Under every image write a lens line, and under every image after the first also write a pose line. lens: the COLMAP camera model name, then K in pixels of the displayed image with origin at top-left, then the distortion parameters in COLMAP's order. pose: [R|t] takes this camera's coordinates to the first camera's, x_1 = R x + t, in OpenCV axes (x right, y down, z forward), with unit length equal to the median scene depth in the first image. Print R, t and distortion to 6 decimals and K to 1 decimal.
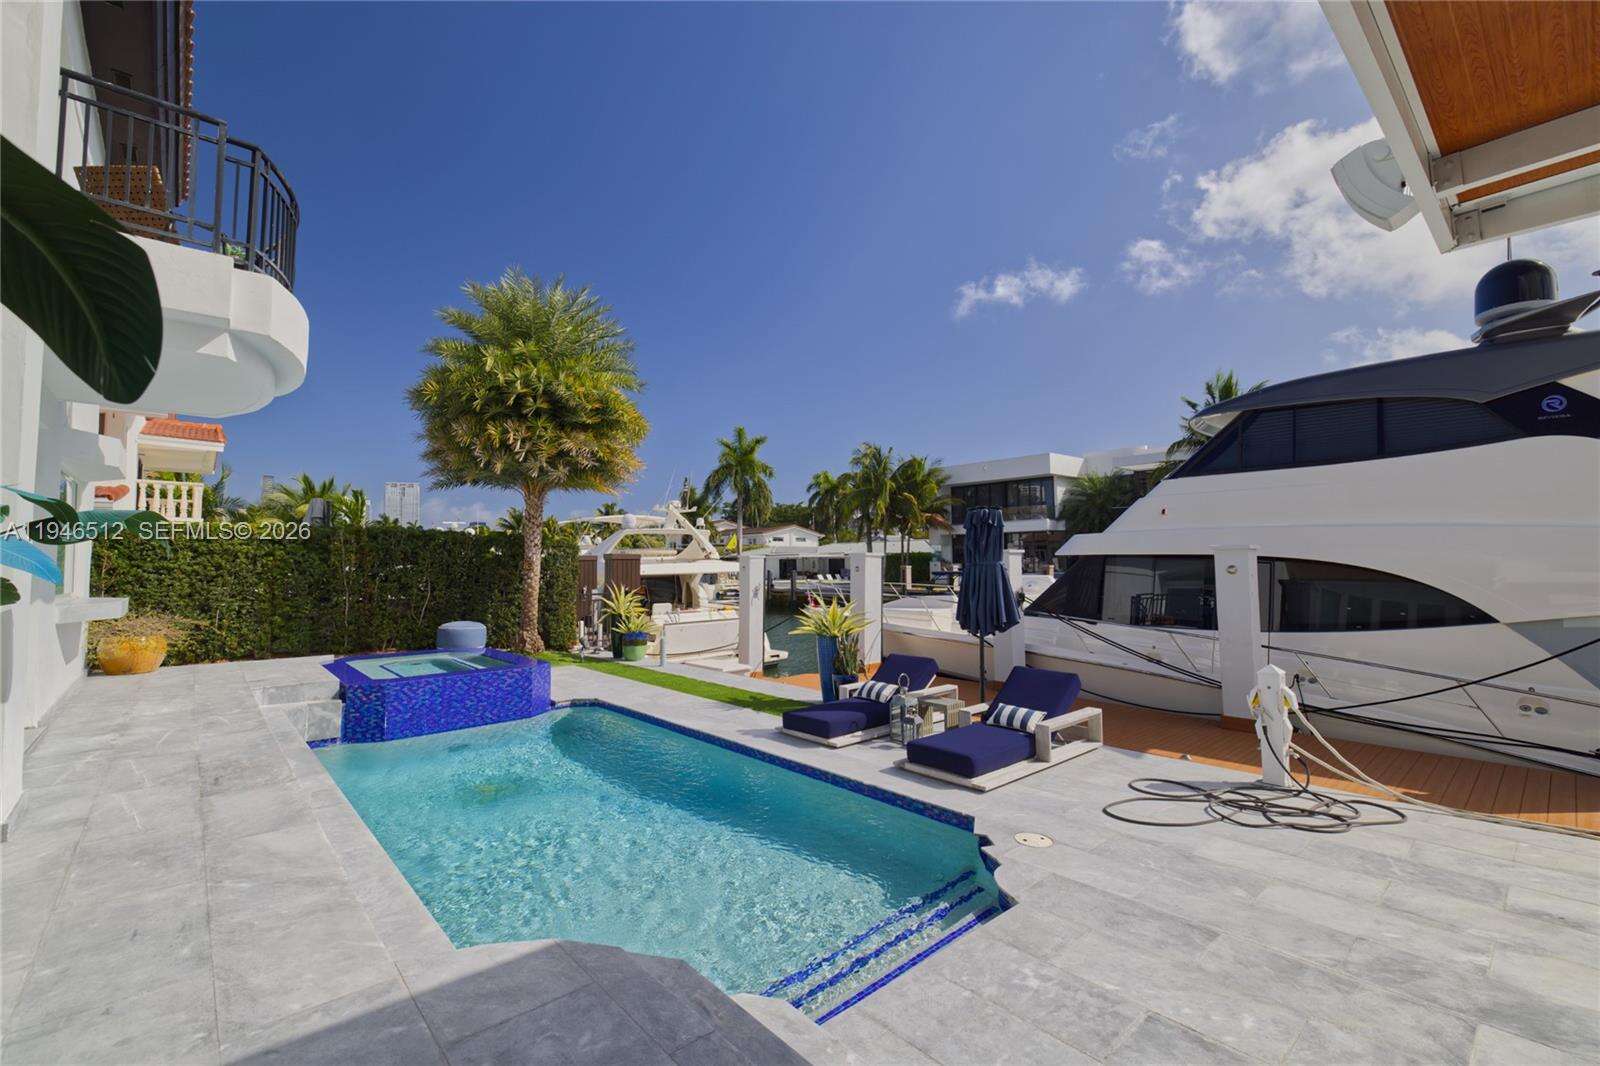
lens RADIAL K [[685.6, 0, 800.0], [0, 685.6, 533.0], [0, 0, 1]] dist [0.016647, 0.000034]
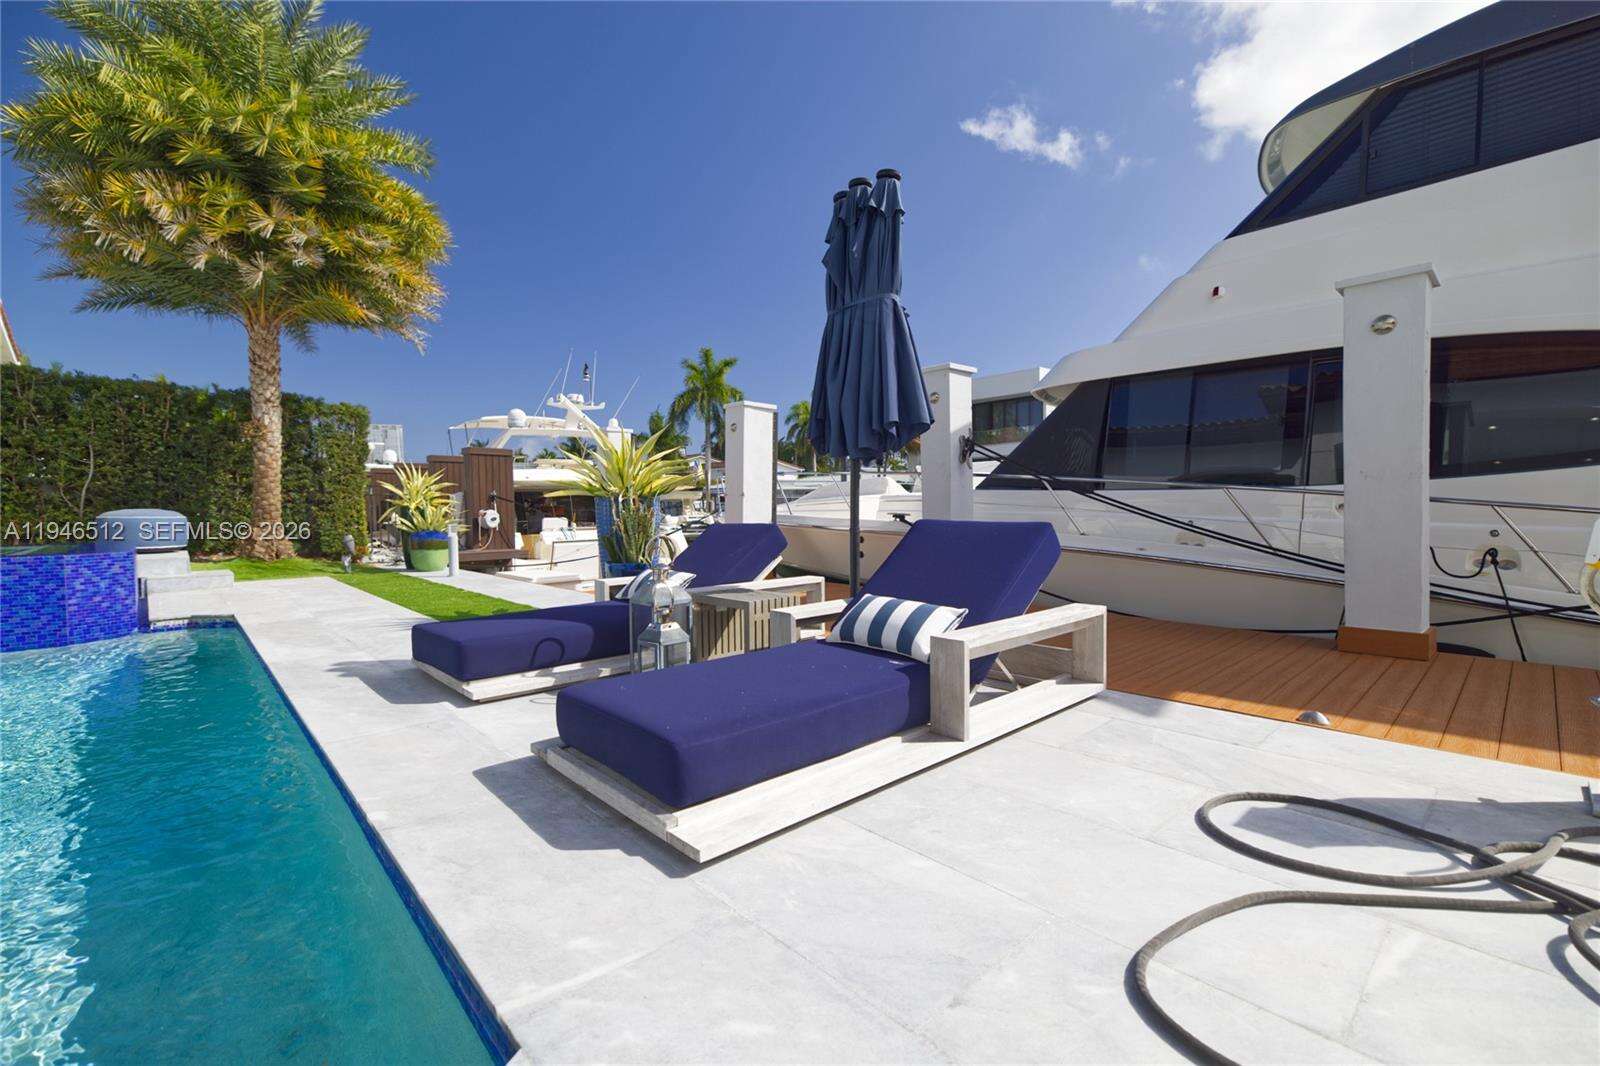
lens RADIAL K [[691.7, 0, 800.0], [0, 691.7, 533.0], [0, 0, 1]] dist [0.004080, 0.000304]
pose [[0.999877, -0.003896, 0.015199, 0.206258], [0.002607, 0.996468, 0.083939, 0.147700], [-0.015472, -0.083889, 0.996355, 0.493529]]
